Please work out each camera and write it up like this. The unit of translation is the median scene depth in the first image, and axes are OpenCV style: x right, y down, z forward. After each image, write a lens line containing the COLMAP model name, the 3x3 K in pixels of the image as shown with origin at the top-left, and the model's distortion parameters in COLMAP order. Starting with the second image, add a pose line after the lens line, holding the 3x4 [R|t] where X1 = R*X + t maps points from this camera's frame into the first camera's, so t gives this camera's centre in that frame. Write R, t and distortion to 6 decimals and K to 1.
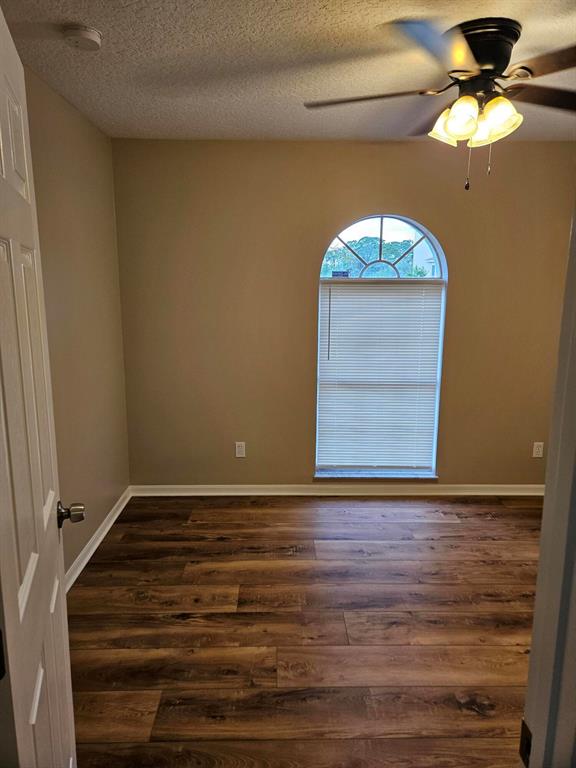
lens RADIAL K [[512.8, 0, 288.4], [0, 512.8, 383.8], [0, 0, 1]] dist [0.067374, -0.052954]
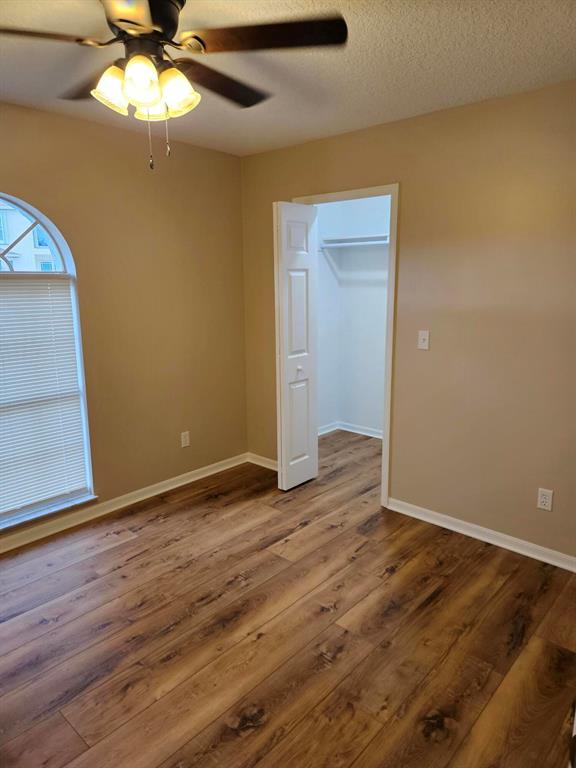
lens RADIAL K [[514.0, 0, 288.6], [0, 514.0, 379.2], [0, 0, 1]] dist [0.067032, -0.055794]
pose [[0.687516, -0.153361, 0.709791, -0.117621], [0.157583, 0.985661, 0.060330, -0.026752], [-0.708865, 0.070373, 0.701824, 0.171017]]
